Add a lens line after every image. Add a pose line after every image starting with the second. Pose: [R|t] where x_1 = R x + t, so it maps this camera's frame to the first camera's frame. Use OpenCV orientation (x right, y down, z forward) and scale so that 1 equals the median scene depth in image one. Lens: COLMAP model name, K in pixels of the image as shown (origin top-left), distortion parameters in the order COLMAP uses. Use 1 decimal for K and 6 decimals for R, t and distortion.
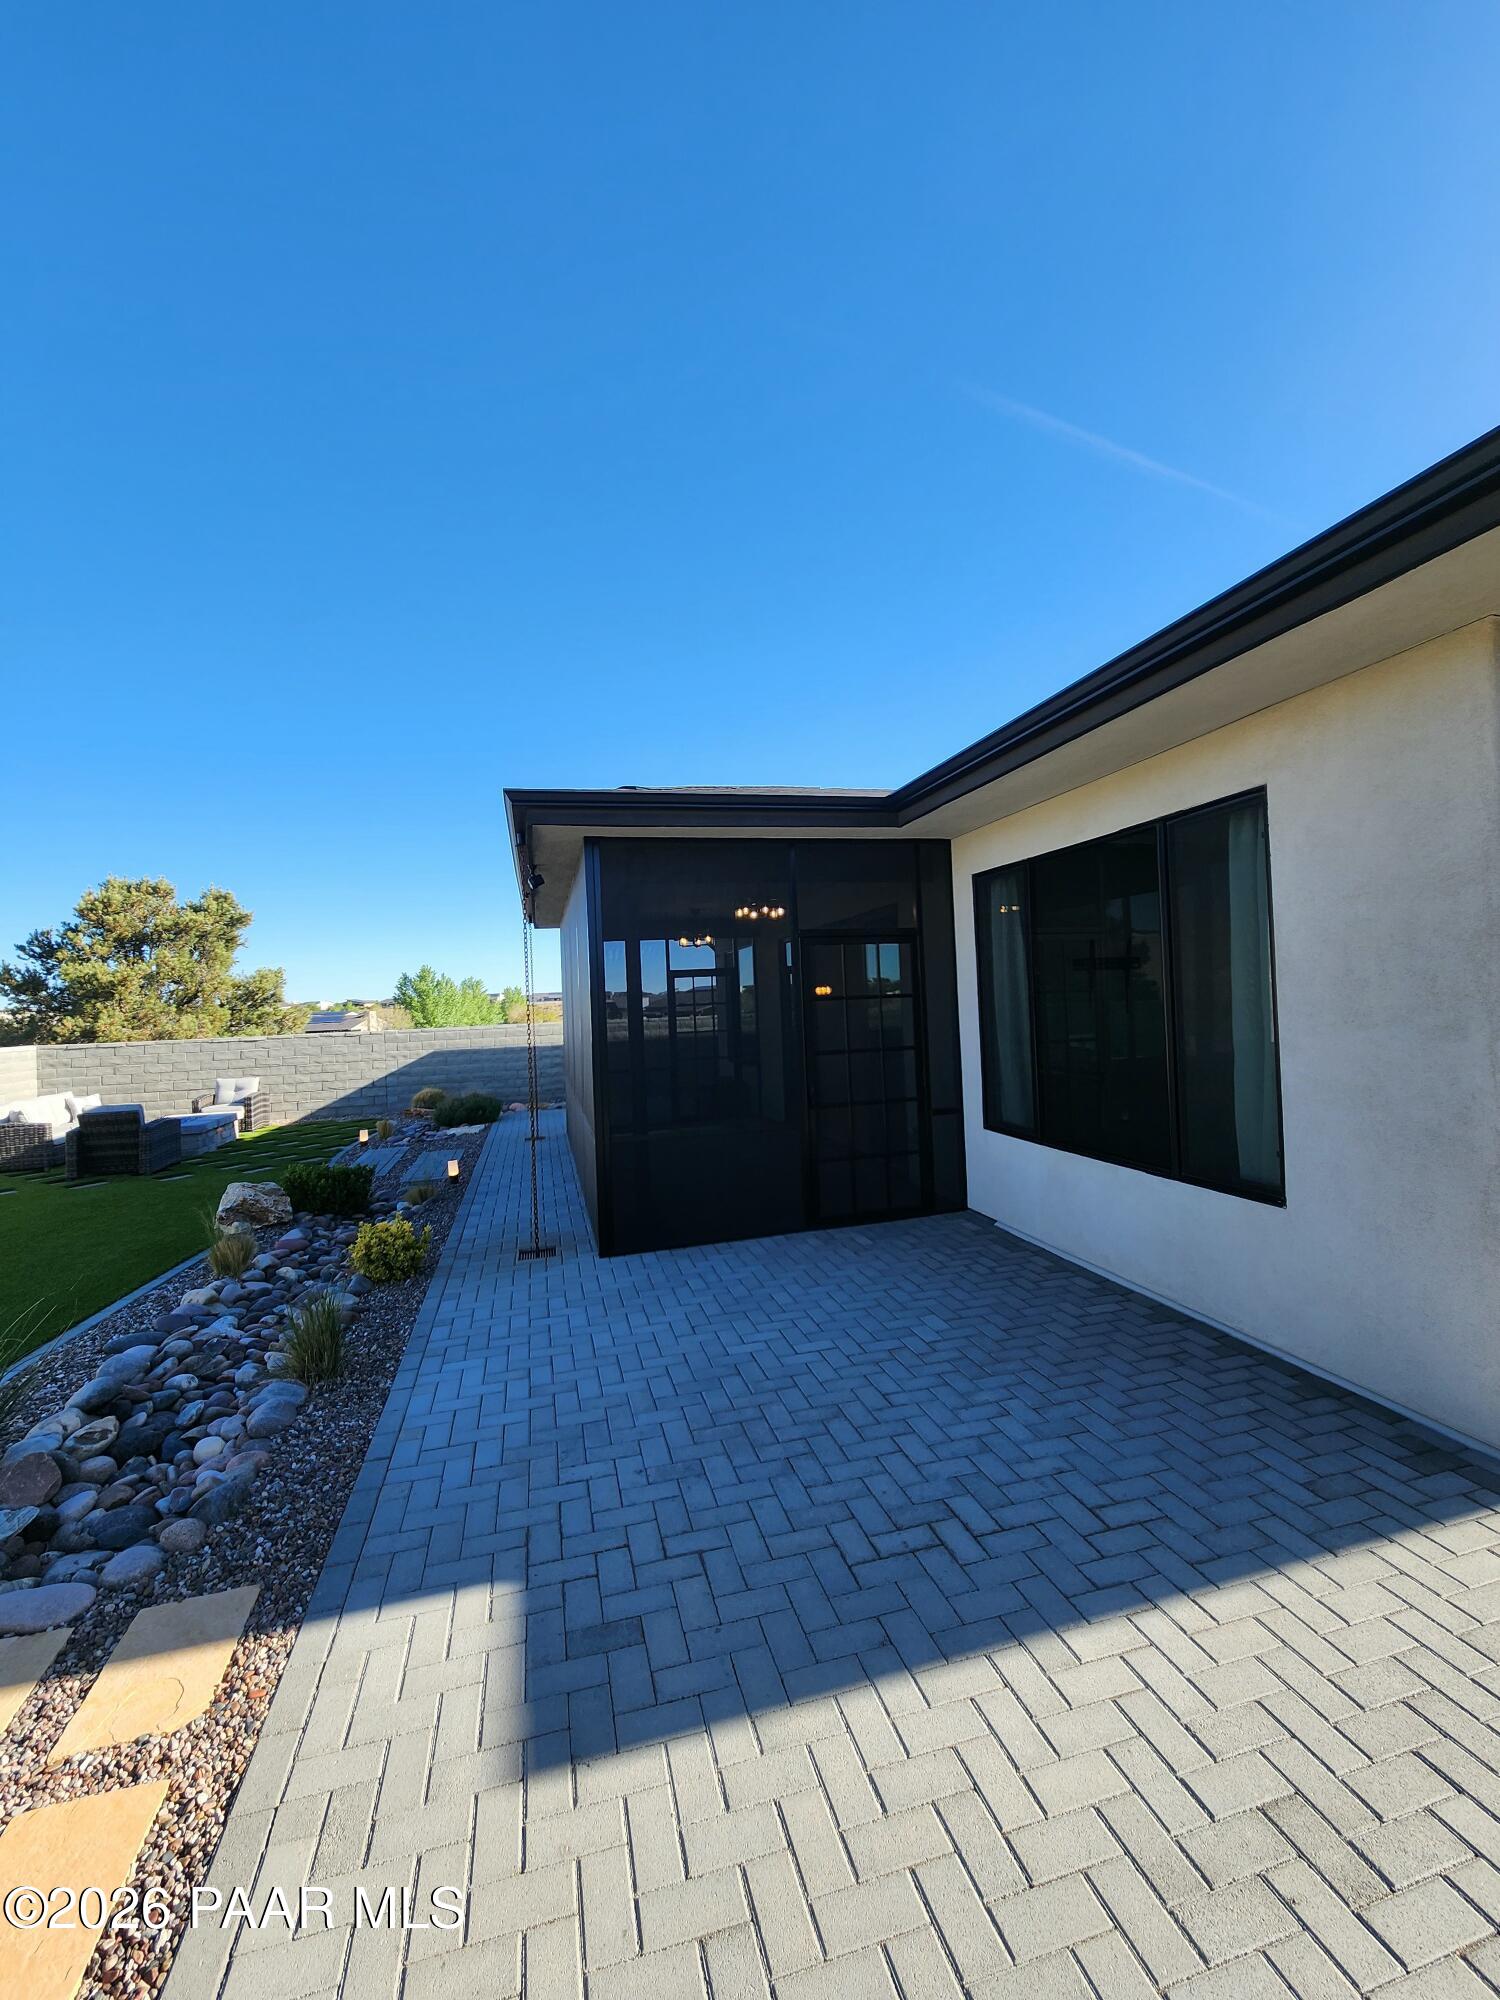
lens RADIAL K [[814.1, 0, 741.3], [0, 814.1, 989.2], [0, 0, 1]] dist [0.001083, 0.000193]
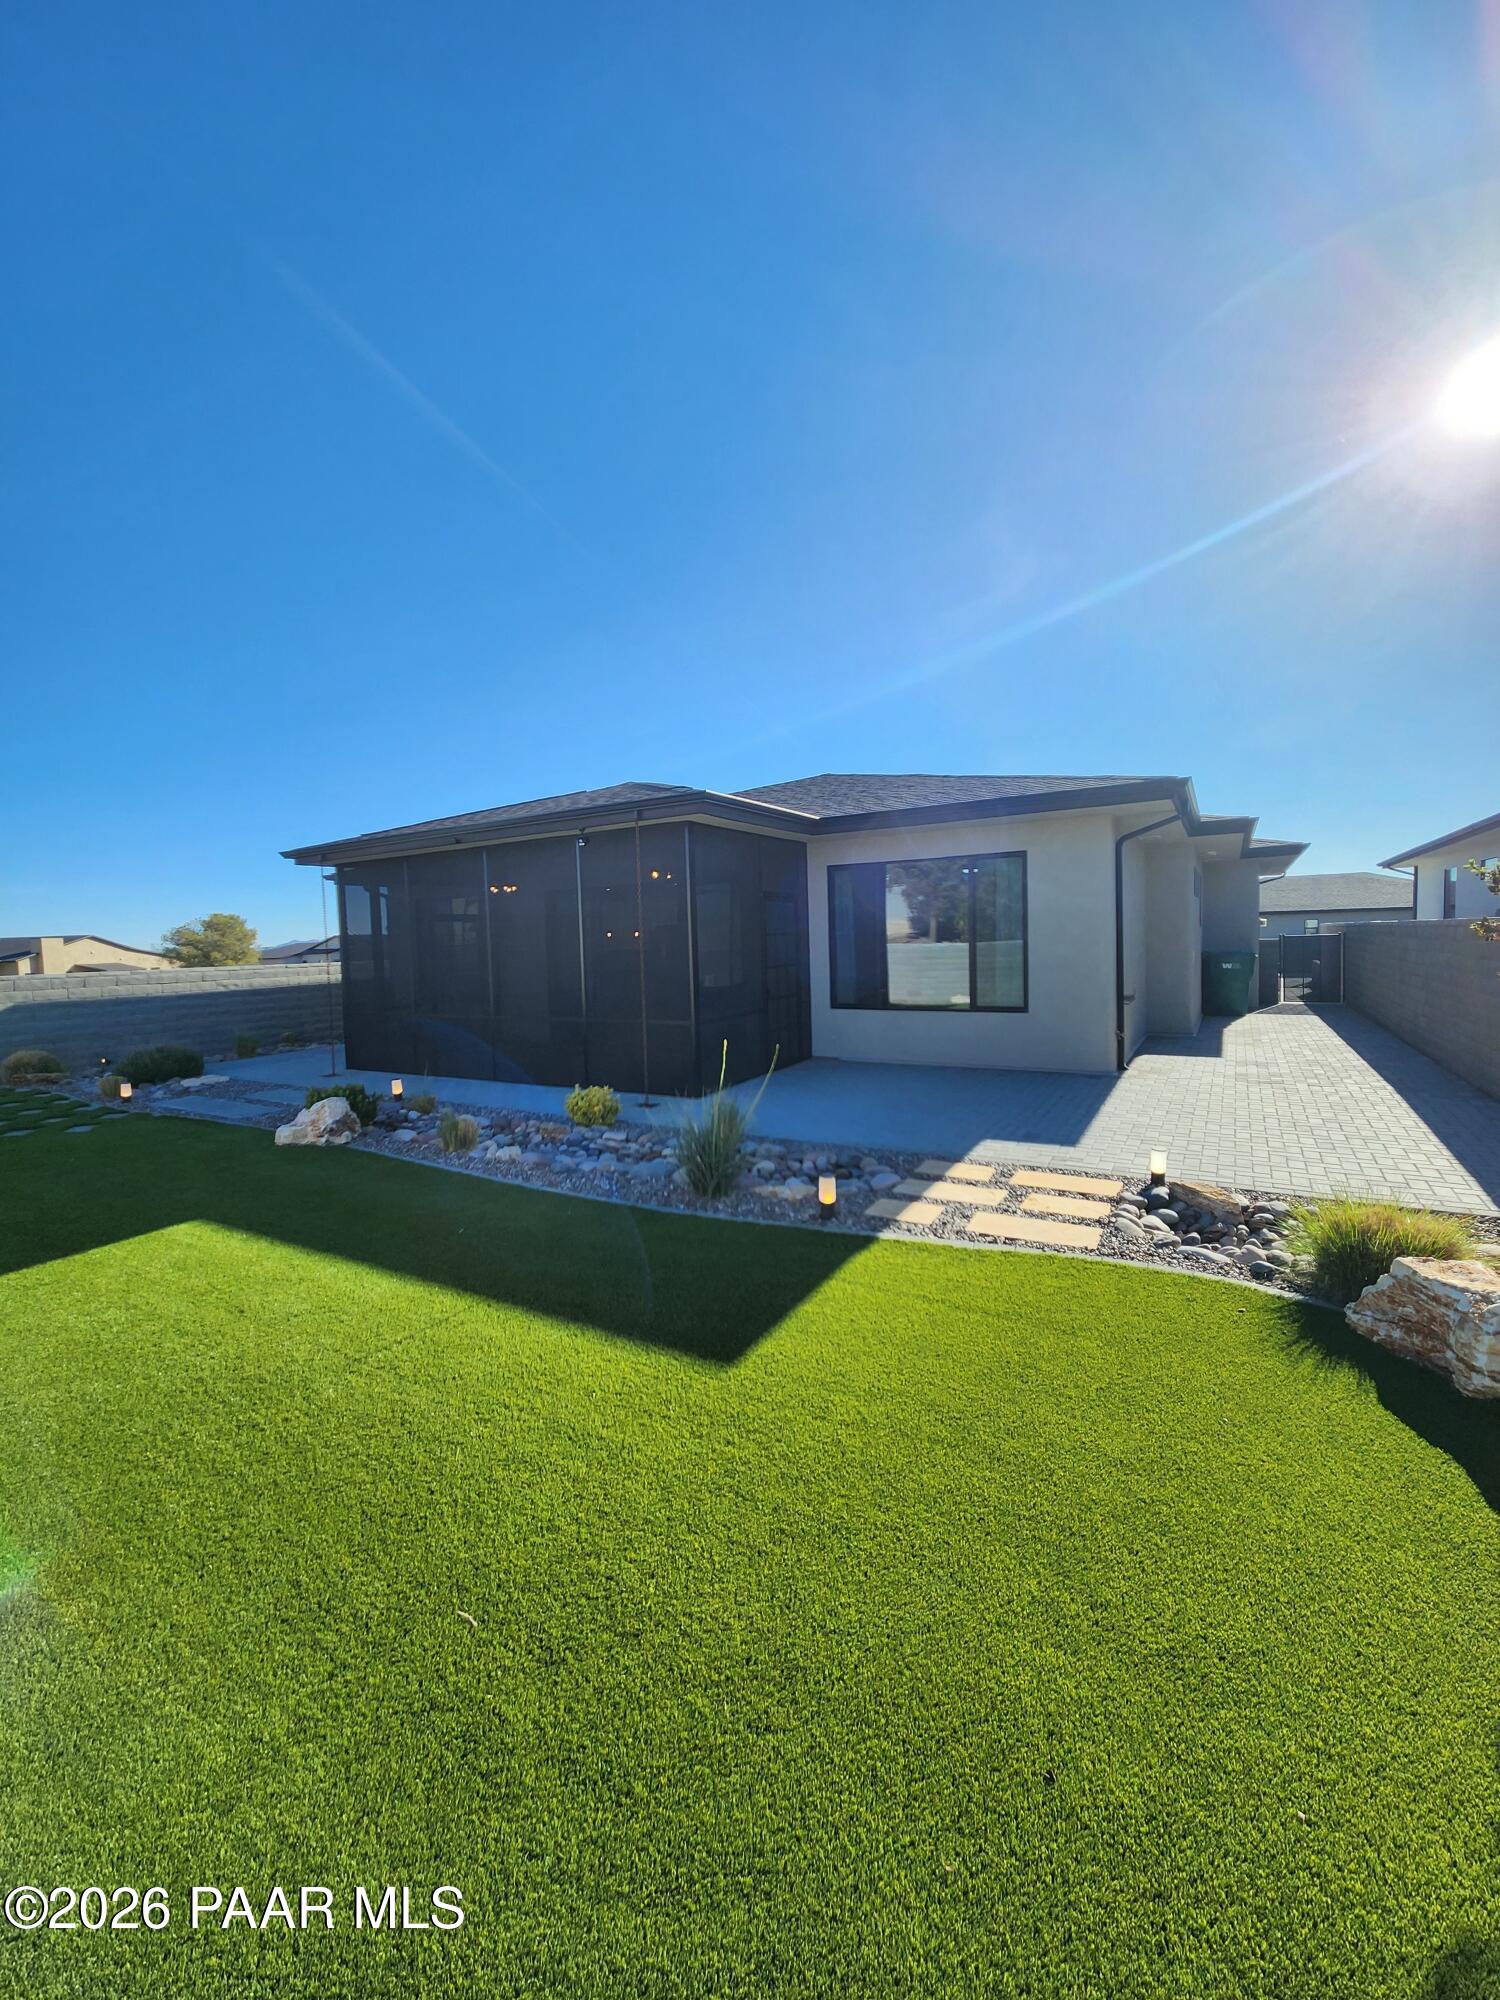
lens RADIAL K [[814.1, 0, 741.3], [0, 814.1, 989.2], [0, 0, 1]] dist [0.001083, 0.000193]
pose [[0.710823, -0.028133, 0.702808, -0.789293], [-0.008179, 0.998802, 0.048253, 0.032167], [-0.703323, -0.040048, 0.709741, -0.091980]]
